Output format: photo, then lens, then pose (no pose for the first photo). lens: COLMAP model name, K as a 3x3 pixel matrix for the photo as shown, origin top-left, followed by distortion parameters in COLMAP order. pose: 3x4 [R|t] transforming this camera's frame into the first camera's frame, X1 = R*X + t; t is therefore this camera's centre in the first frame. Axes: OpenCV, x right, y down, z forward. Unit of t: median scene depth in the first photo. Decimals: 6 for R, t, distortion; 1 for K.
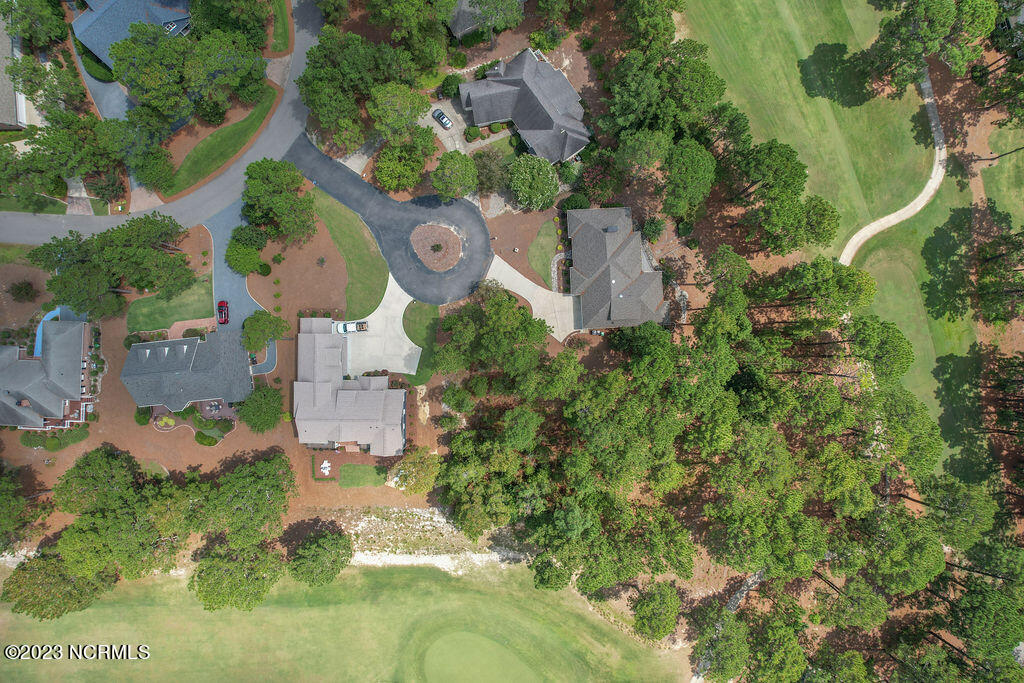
lens RADIAL K [[652.3, 0, 513.4], [0, 652.3, 344.8], [0, 0, 1]] dist [-0.077524, 0.069239]
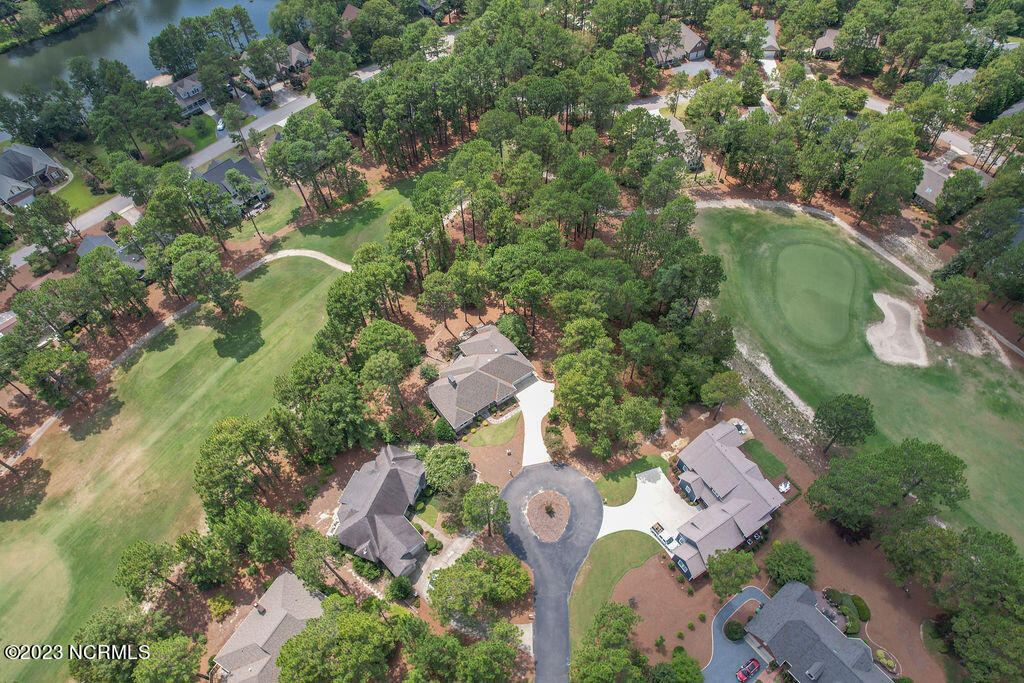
lens RADIAL K [[661.5, 0, 513.0], [0, 661.5, 334.9], [0, 0, 1]] dist [-0.072964, 0.049993]
pose [[-0.548339, -0.669610, 0.500946, -0.412752], [0.836153, -0.448443, 0.315829, -0.394365], [0.013164, 0.592049, 0.805795, 0.009133]]
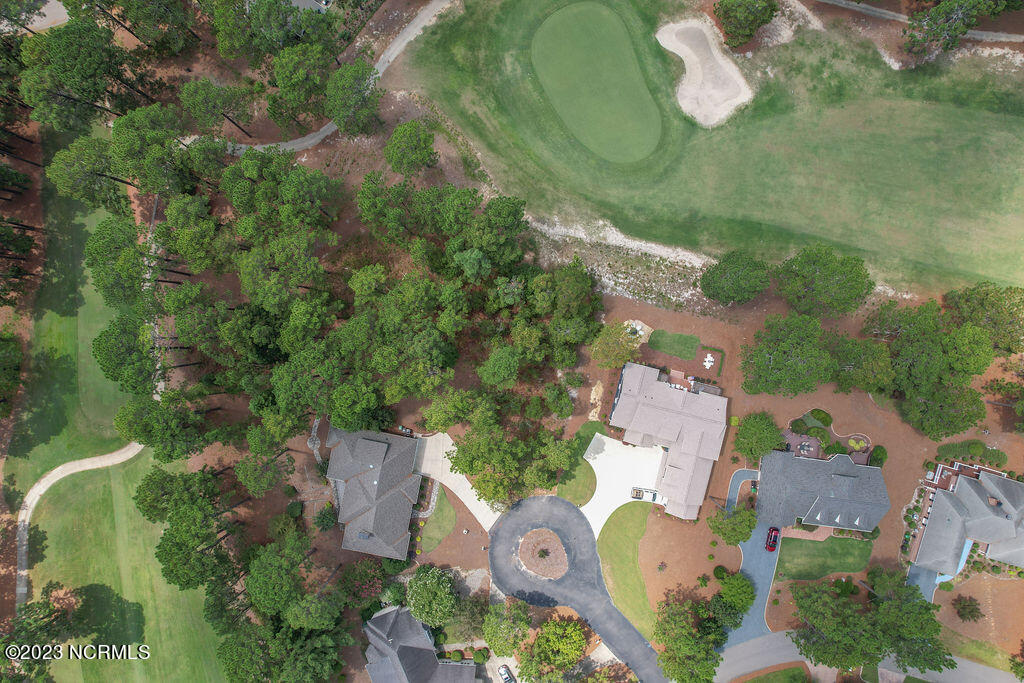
lens RADIAL K [[654.6, 0, 512.3], [0, 654.6, 340.6], [0, 0, 1]] dist [-0.079334, 0.072138]
pose [[-0.971353, -0.237584, 0.005232, -0.000684], [0.237555, -0.971358, -0.005592, 0.156100], [0.006411, -0.004189, 0.999971, 0.020229]]
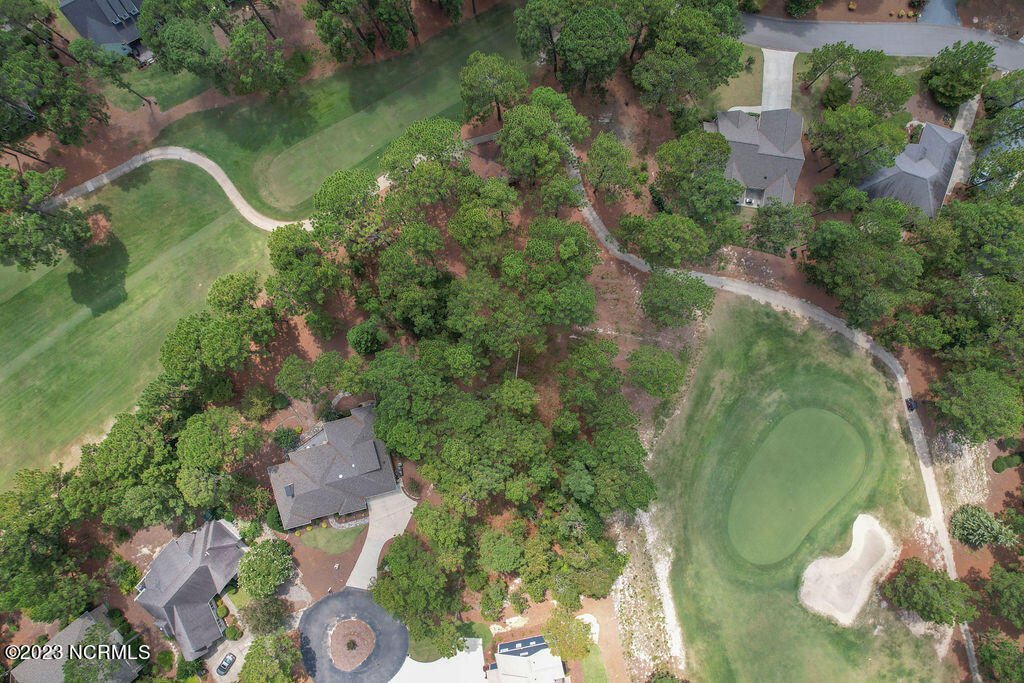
lens RADIAL K [[656.4, 0, 516.1], [0, 656.4, 341.4], [0, 0, 1]] dist [-0.088527, 0.084140]
pose [[-0.214053, -0.976807, 0.005371, 0.275446], [0.976801, -0.214082, -0.005377, 0.200198], [0.006402, 0.004096, 0.999971, 0.011940]]
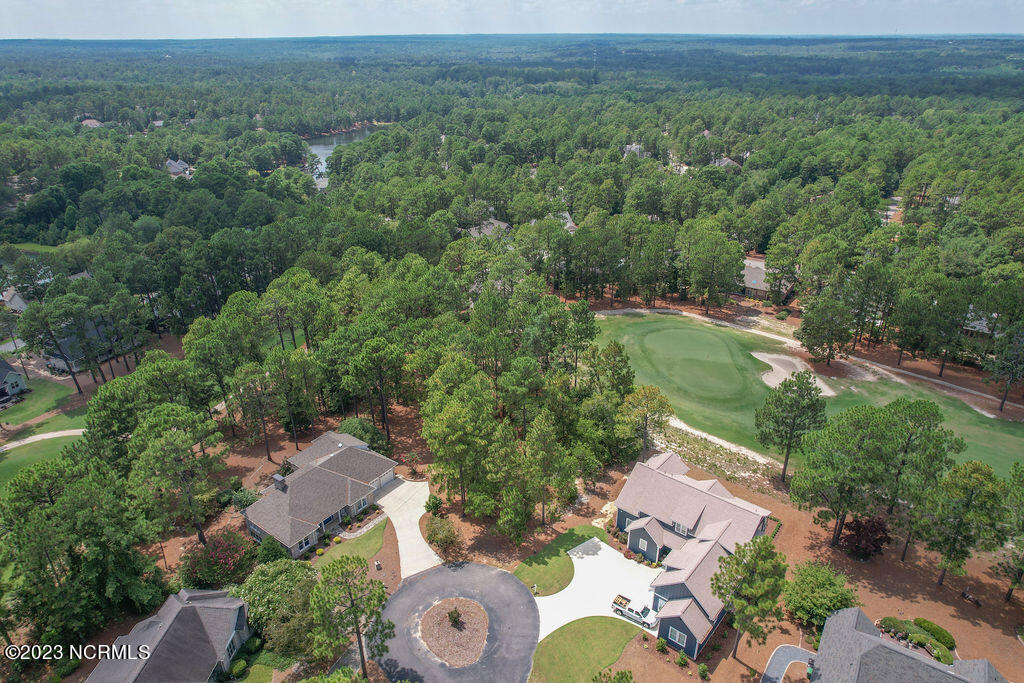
lens RADIAL K [[654.6, 0, 512.3], [0, 654.6, 340.6], [0, 0, 1]] dist [-0.079334, 0.072138]
pose [[-0.773002, -0.265314, 0.576260, -0.449799], [0.634295, -0.340038, 0.694294, -0.457938], [0.011745, 0.902210, 0.431137, 0.472678]]
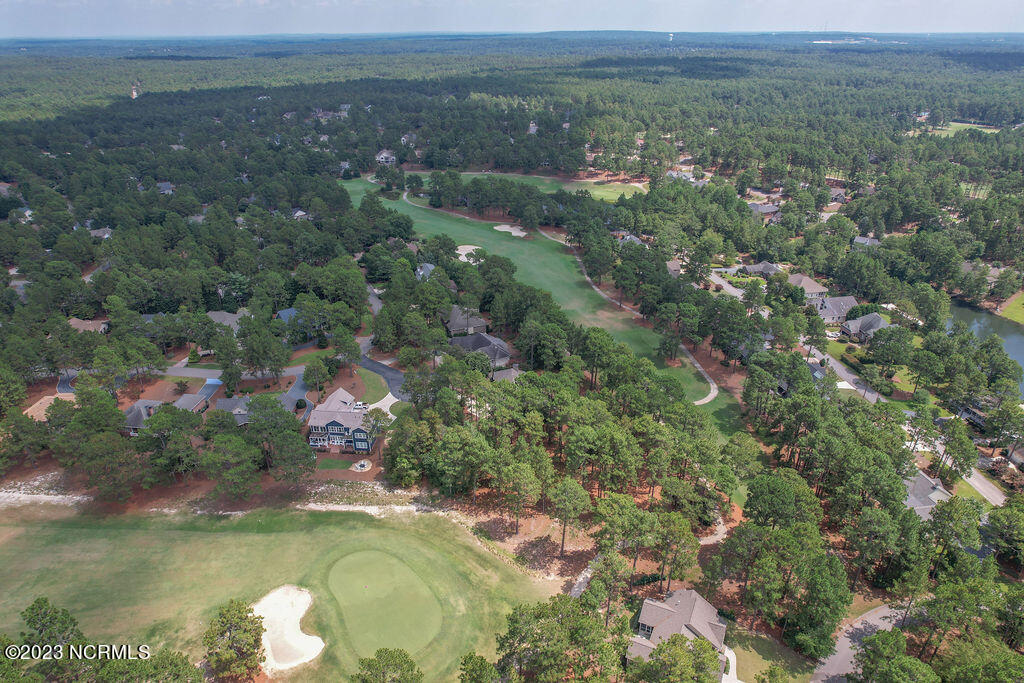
lens RADIAL K [[652.3, 0, 513.4], [0, 652.3, 344.8], [0, 0, 1]] dist [-0.077524, 0.069239]
pose [[0.996086, 0.038951, -0.079342, 0.271518], [-0.088387, 0.437294, -0.894965, 1.357337], [-0.000164, 0.898475, 0.439025, 0.123641]]
